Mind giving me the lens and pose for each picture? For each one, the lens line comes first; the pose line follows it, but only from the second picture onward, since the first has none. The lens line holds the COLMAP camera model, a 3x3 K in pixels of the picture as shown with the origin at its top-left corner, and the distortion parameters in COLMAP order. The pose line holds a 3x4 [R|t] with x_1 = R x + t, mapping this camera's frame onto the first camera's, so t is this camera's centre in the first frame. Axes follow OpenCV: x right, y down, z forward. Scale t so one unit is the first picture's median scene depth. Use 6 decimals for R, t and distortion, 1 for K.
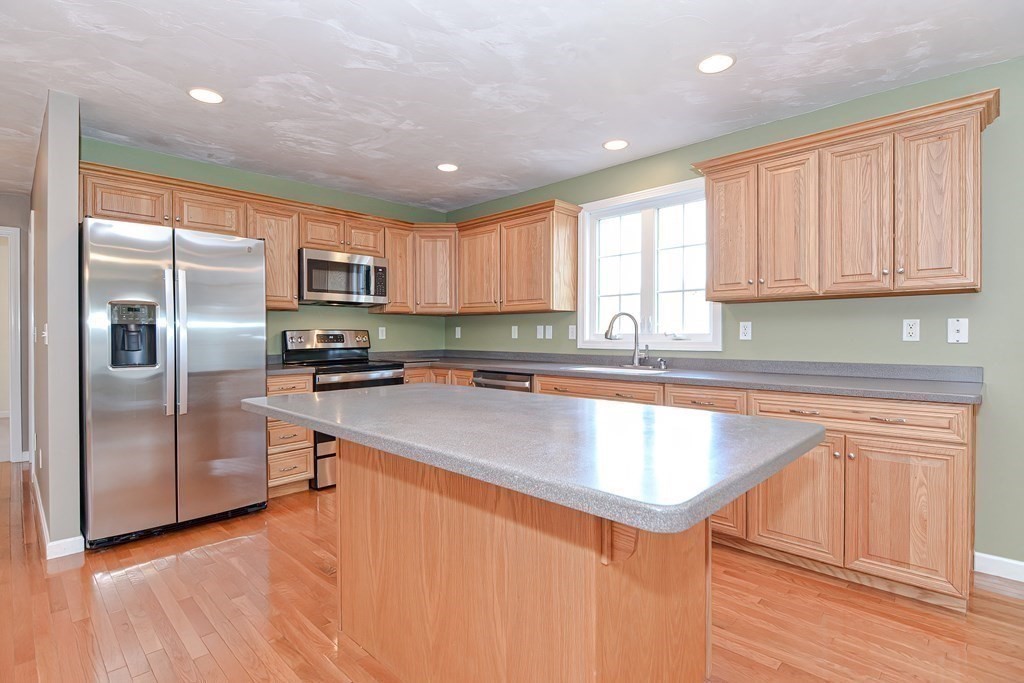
lens RADIAL K [[493.3, 0, 513.6], [0, 493.3, 337.4], [0, 0, 1]] dist [0.000608, -0.000128]
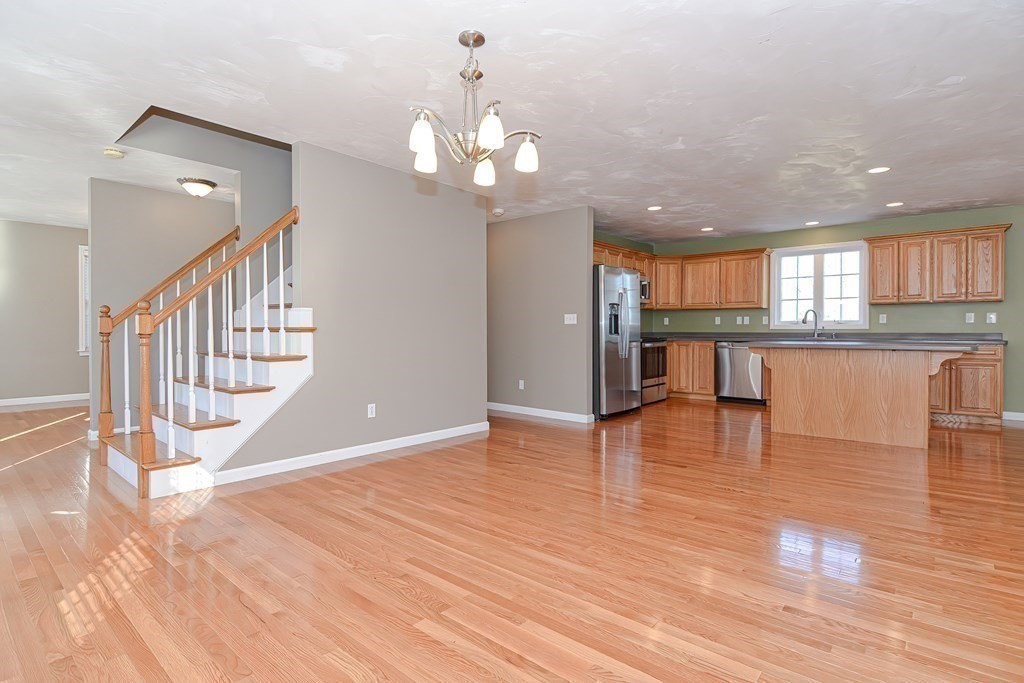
lens RADIAL K [[500.0, 0, 499.0], [0, 500.0, 333.0], [0, 0, 1]] dist [-0.002345, -0.001253]
pose [[0.999323, -0.000366, 0.036780, -1.105506], [0.000269, 0.999996, 0.002664, 0.037300], [-0.036781, -0.002652, 0.999320, -0.928327]]
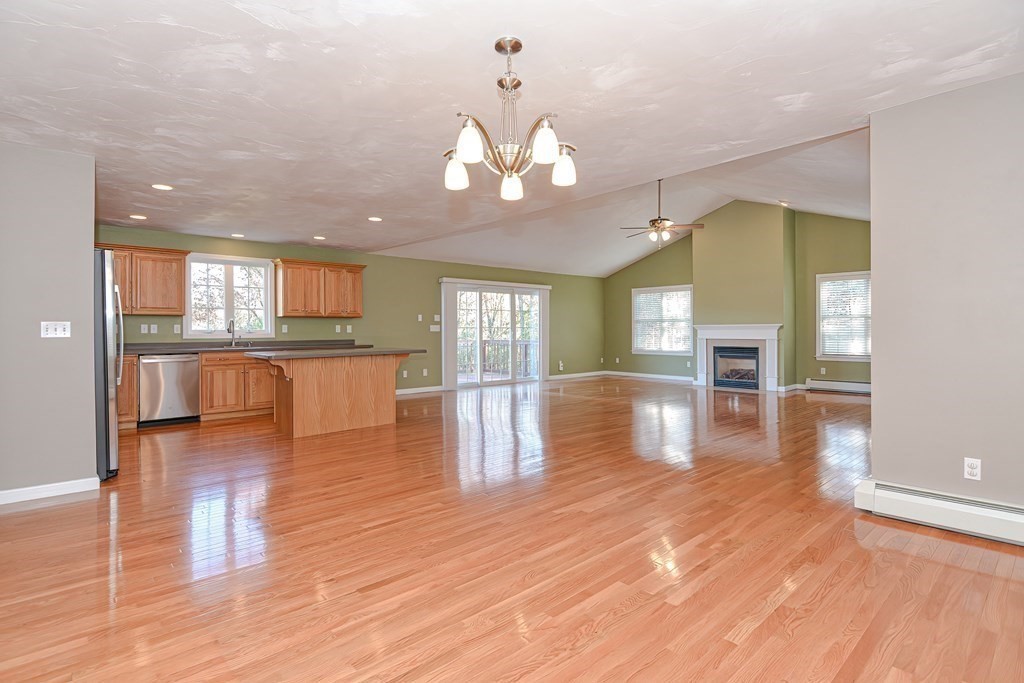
lens RADIAL K [[518.1, 0, 511.5], [0, 518.1, 332.3], [0, 0, 1]] dist [-0.001099, -0.000432]
pose [[0.068614, -0.005295, 0.997629, -1.827355], [0.006686, 0.999966, 0.004847, -0.000242], [-0.997621, 0.006337, 0.068648, -0.249891]]
